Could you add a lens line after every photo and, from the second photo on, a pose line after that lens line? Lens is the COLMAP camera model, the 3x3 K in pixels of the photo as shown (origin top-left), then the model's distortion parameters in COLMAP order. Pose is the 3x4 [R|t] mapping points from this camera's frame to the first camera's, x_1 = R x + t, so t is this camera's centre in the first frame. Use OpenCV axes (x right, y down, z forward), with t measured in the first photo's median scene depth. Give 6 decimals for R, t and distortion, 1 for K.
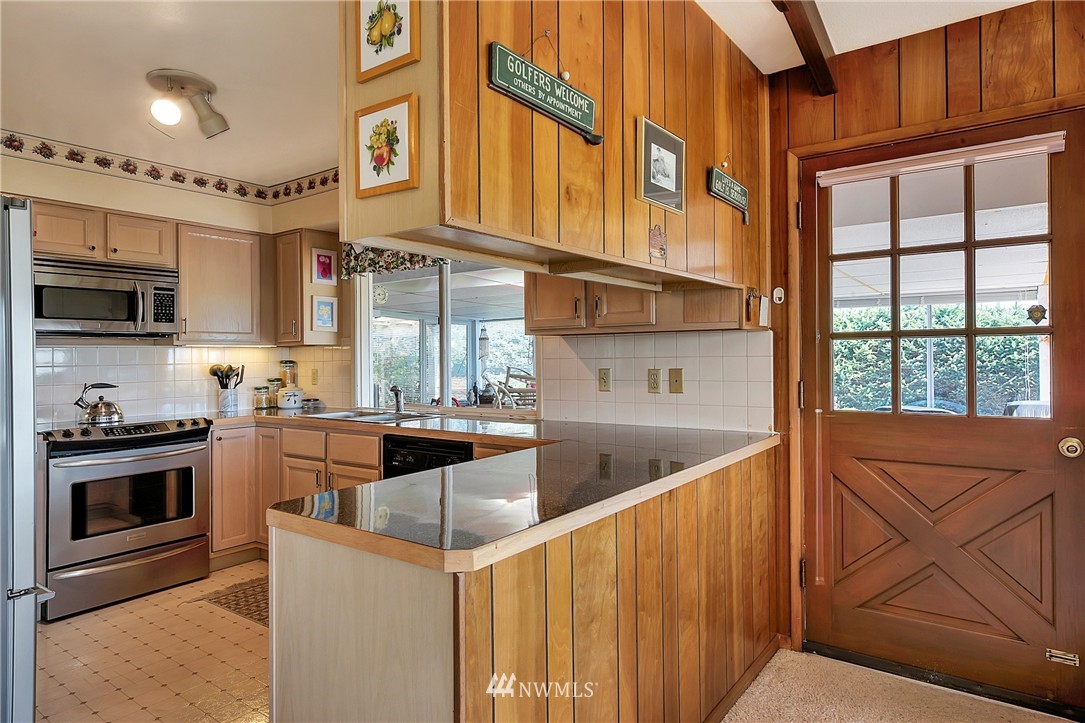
lens RADIAL K [[643.9, 0, 553.7], [0, 643.9, 341.3], [0, 0, 1]] dist [-0.016793, -0.007381]
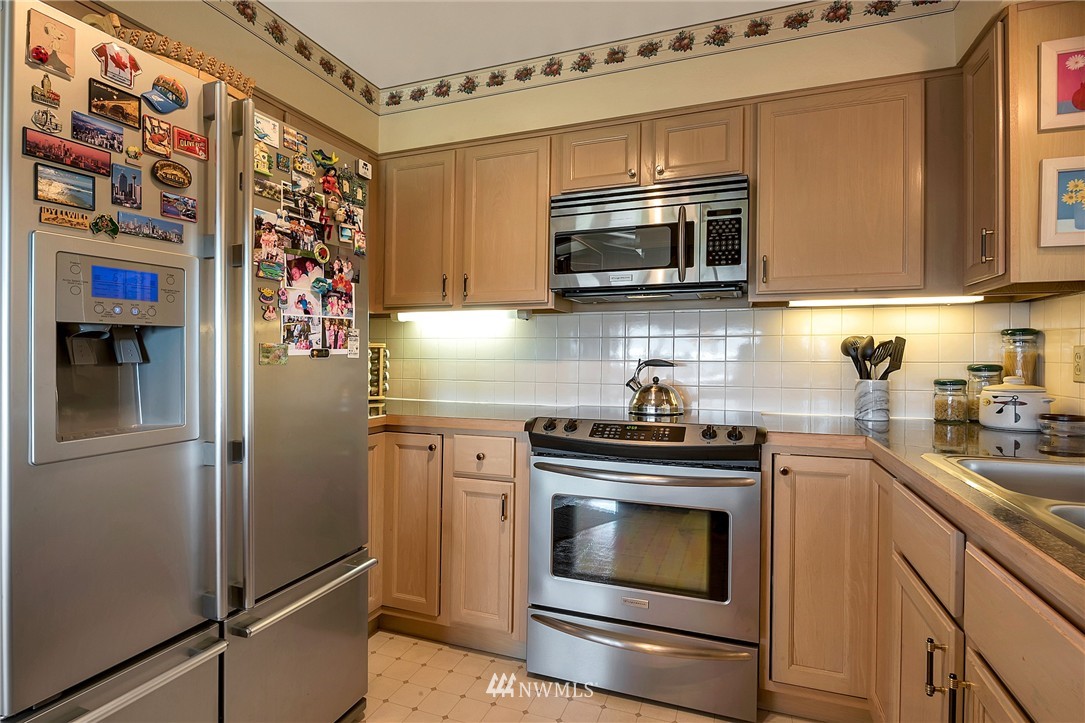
lens RADIAL K [[562.1, 0, 510.0], [0, 562.1, 347.1], [0, 0, 1]] dist [-0.004003, 0.004626]
pose [[0.256527, 0.006734, -0.966514, -0.127305], [0.017822, 0.999773, 0.011696, 0.038318], [0.966373, -0.020226, 0.256348, 0.629088]]
